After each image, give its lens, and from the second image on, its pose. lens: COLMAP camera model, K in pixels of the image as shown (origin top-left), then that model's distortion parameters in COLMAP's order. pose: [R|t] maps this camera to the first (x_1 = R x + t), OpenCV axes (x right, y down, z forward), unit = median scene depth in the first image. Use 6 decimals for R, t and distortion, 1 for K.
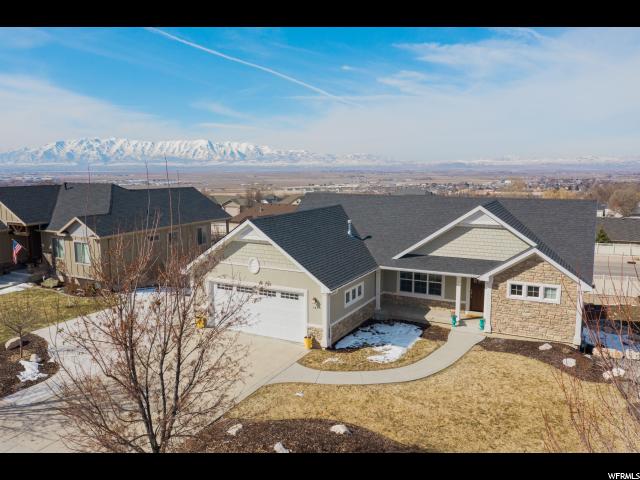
lens RADIAL K [[507.0, 0, 320.3], [0, 507.0, 238.5], [0, 0, 1]] dist [0.001459, -0.004609]
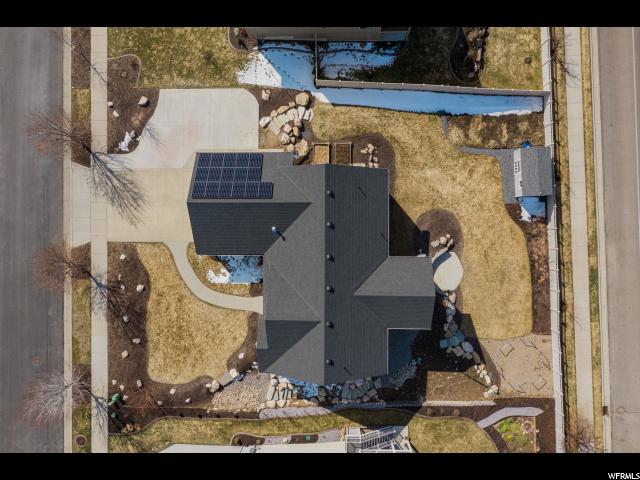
lens RADIAL K [[507.0, 0, 321.9], [0, 507.0, 239.1], [0, 0, 1]] dist [0.001459, -0.004609]
pose [[0.470780, 0.882075, 0.017614, 0.146097], [-0.091558, 0.028989, 0.995378, -1.720802], [0.877487, -0.470217, 0.094408, 1.152551]]
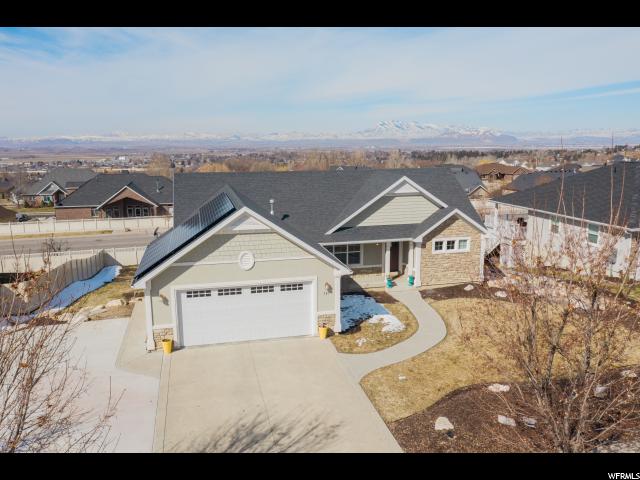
lens RADIAL K [[507.0, 0, 319.1], [0, 507.0, 242.4], [0, 0, 1]] dist [0.001459, -0.004609]
pose [[0.743127, -0.132017, 0.655998, -0.585669], [0.097028, 0.991243, 0.089568, -0.038928], [-0.662079, -0.002911, 0.749429, 0.293802]]
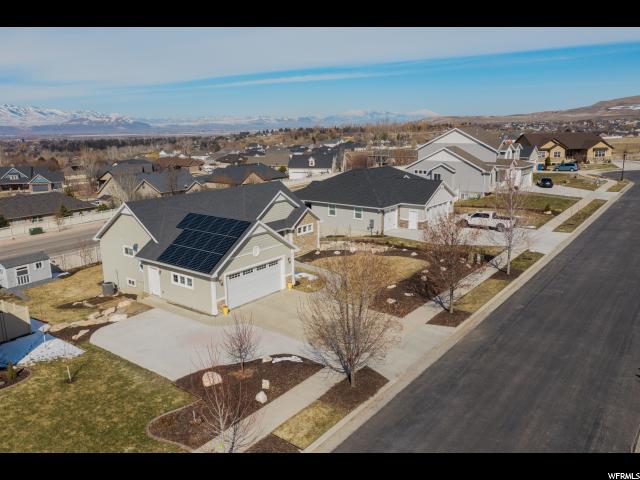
lens RADIAL K [[507.0, 0, 321.9], [0, 507.0, 239.2], [0, 0, 1]] dist [0.001459, -0.004609]
pose [[0.152437, -0.215189, 0.964602, -1.468113], [0.147940, 0.969980, 0.193010, -0.227097], [-0.977178, 0.113281, 0.179696, 0.559413]]
